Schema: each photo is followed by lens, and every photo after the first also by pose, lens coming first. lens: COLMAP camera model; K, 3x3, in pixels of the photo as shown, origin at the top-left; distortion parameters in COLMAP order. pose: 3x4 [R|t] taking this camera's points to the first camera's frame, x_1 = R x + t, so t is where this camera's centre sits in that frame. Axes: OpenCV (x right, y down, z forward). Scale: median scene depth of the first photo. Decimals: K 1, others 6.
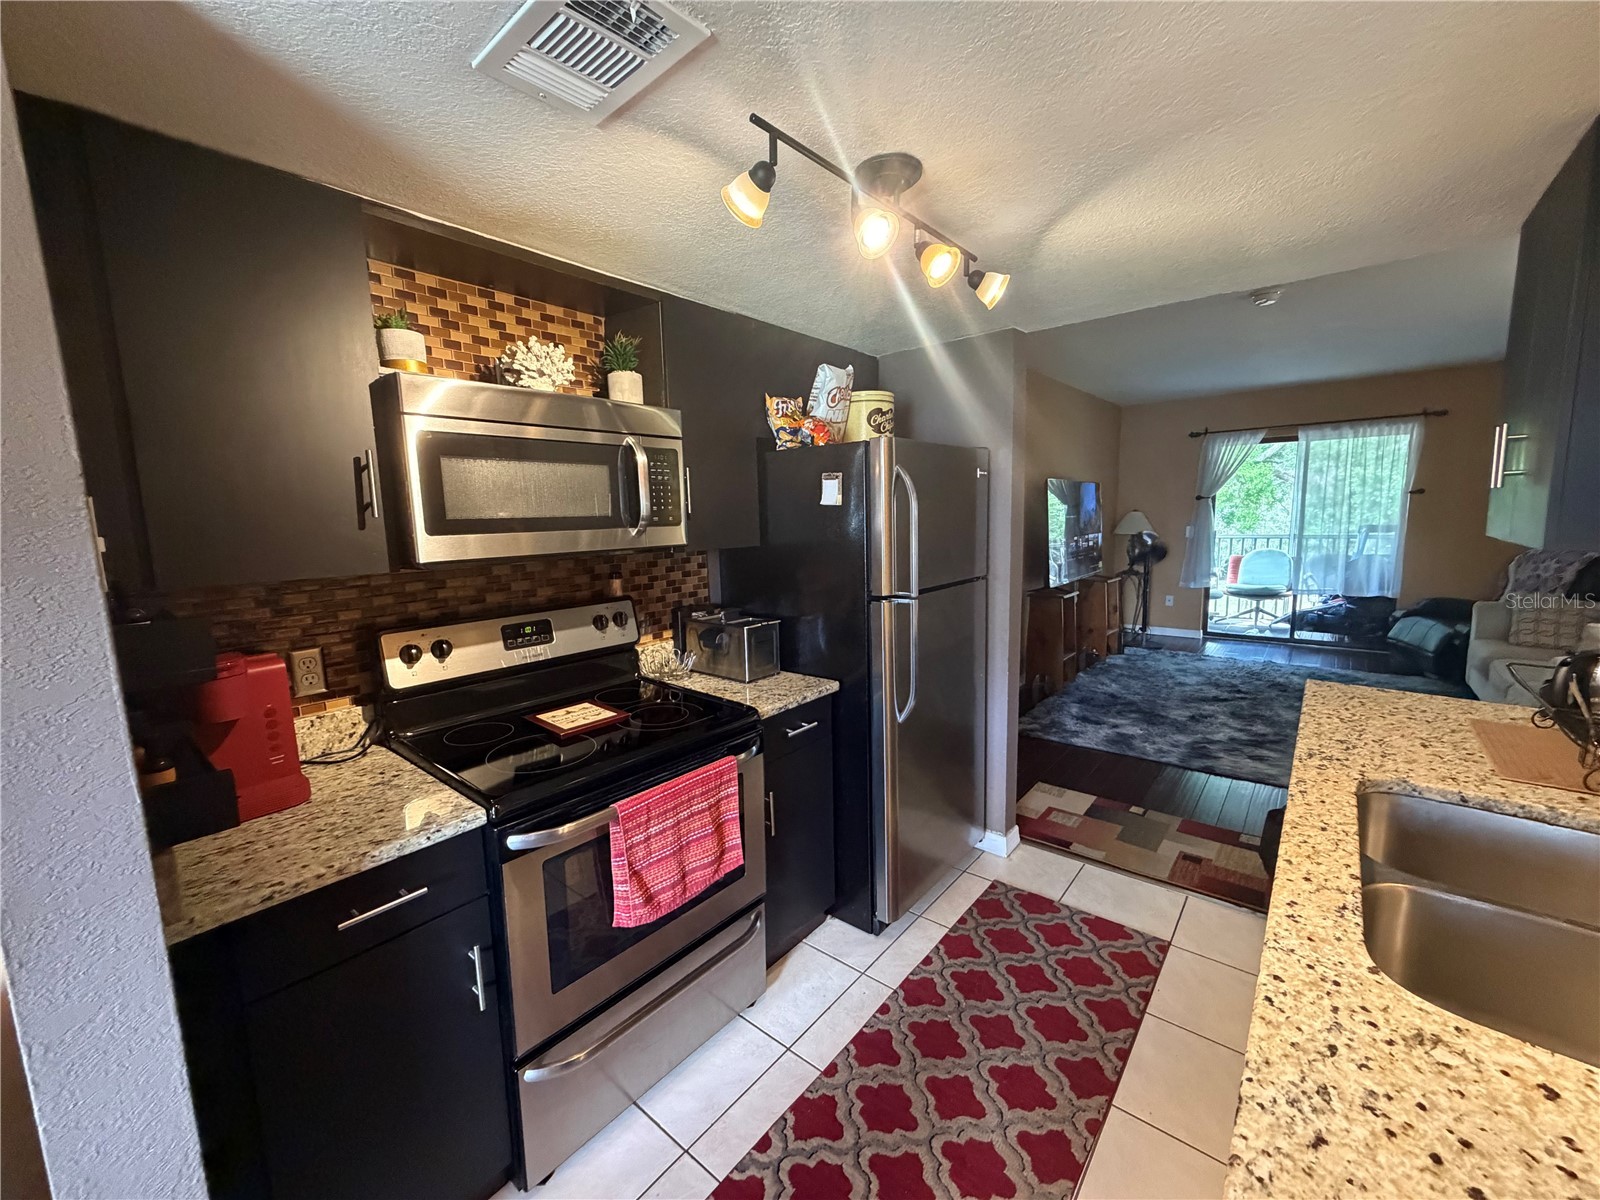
lens RADIAL K [[636.9, 0, 796.2], [0, 636.9, 599.4], [0, 0, 1]] dist [-0.000205, -0.000528]
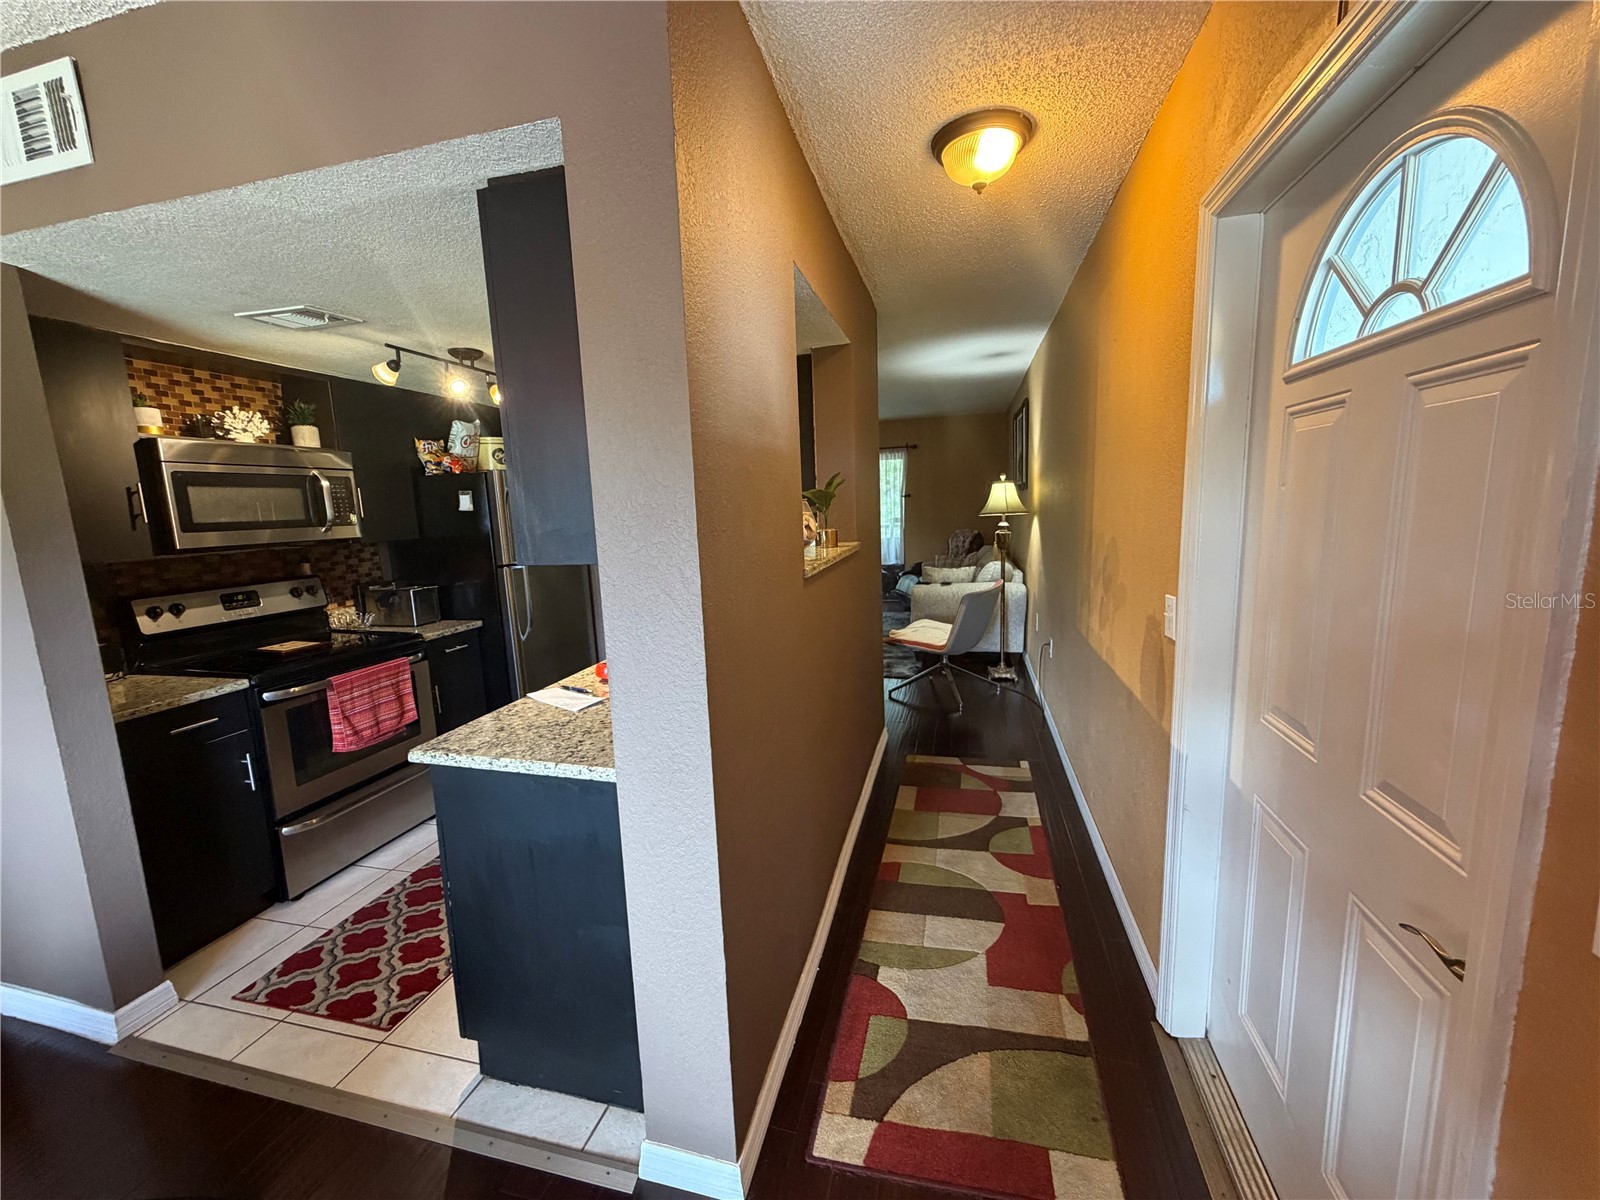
lens RADIAL K [[636.9, 0, 796.2], [0, 636.9, 599.4], [0, 0, 1]] dist [-0.000205, -0.000528]
pose [[0.902016, -0.072972, 0.425490, 0.107518], [0.074011, 0.997158, 0.014114, 0.116674], [-0.425311, 0.018760, 0.904853, -0.822955]]
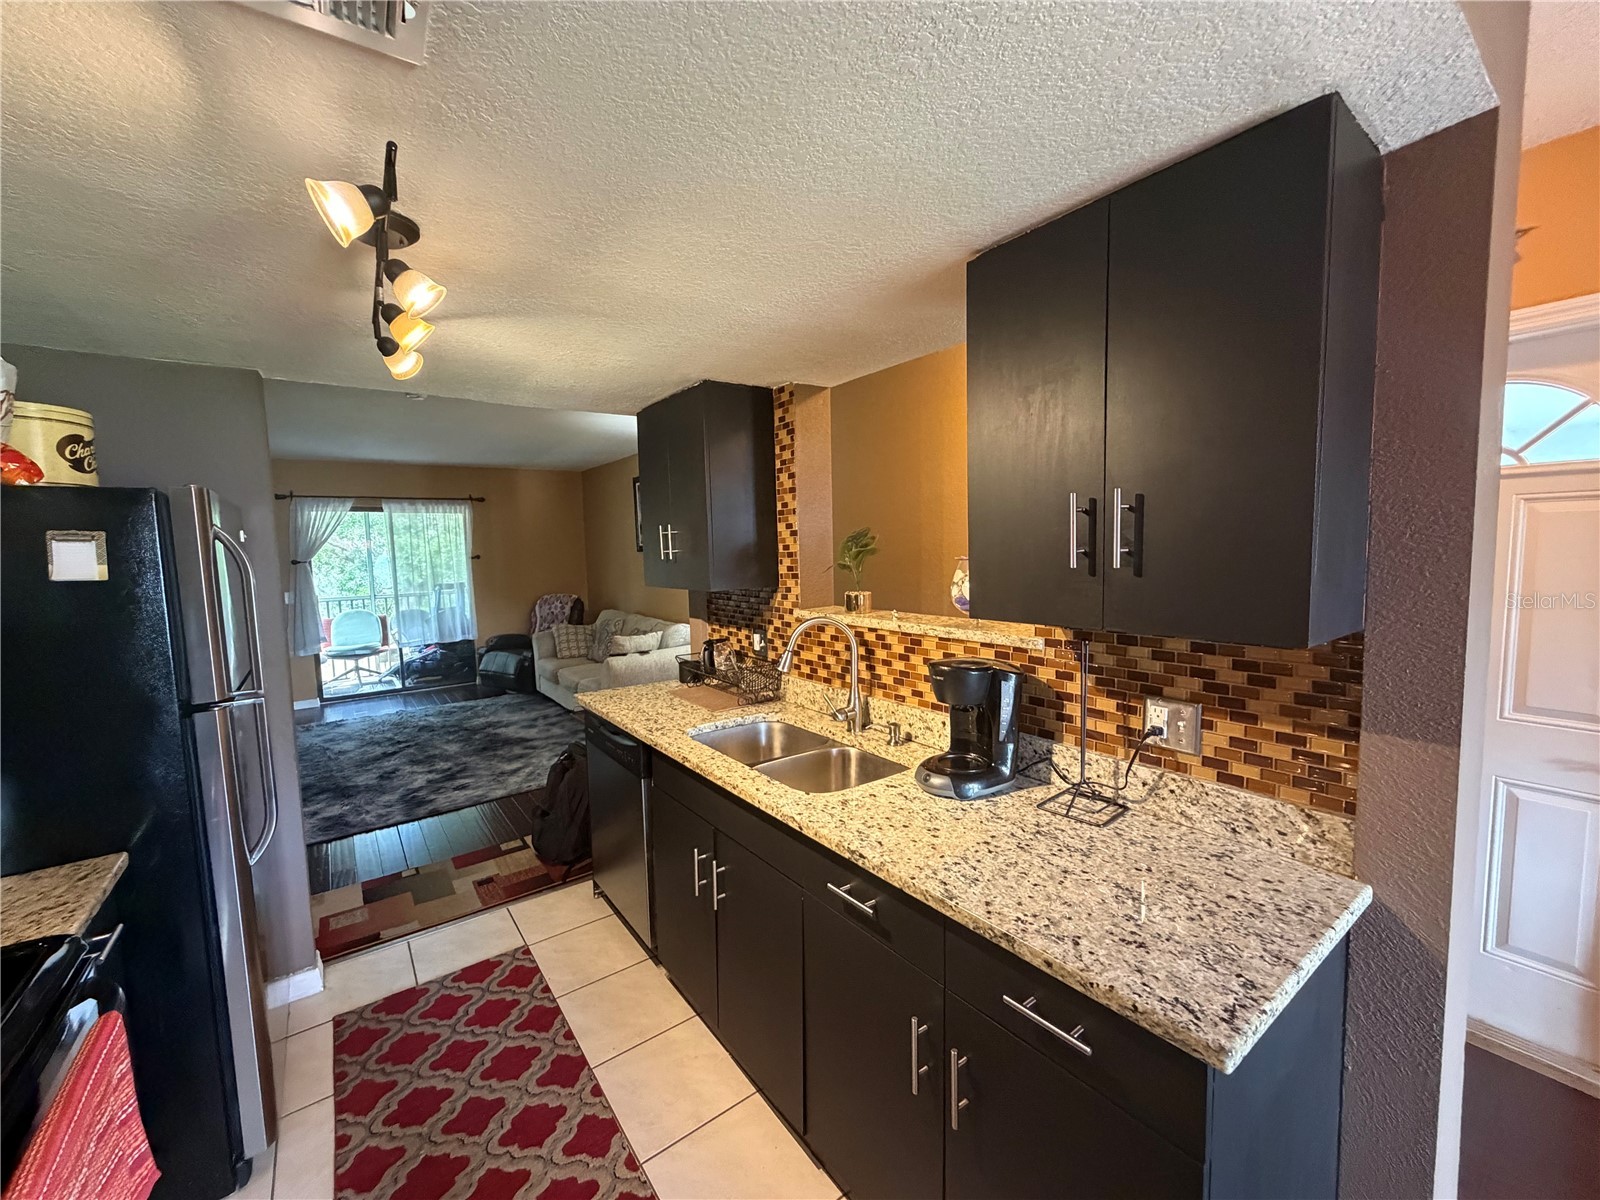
lens RADIAL K [[636.9, 0, 796.2], [0, 636.9, 599.4], [0, 0, 1]] dist [-0.000205, -0.000528]
pose [[0.234902, -0.059741, 0.970182, -0.398912], [0.153640, 0.987844, 0.023628, -0.035331], [-0.959800, 0.143509, 0.241225, 0.165829]]
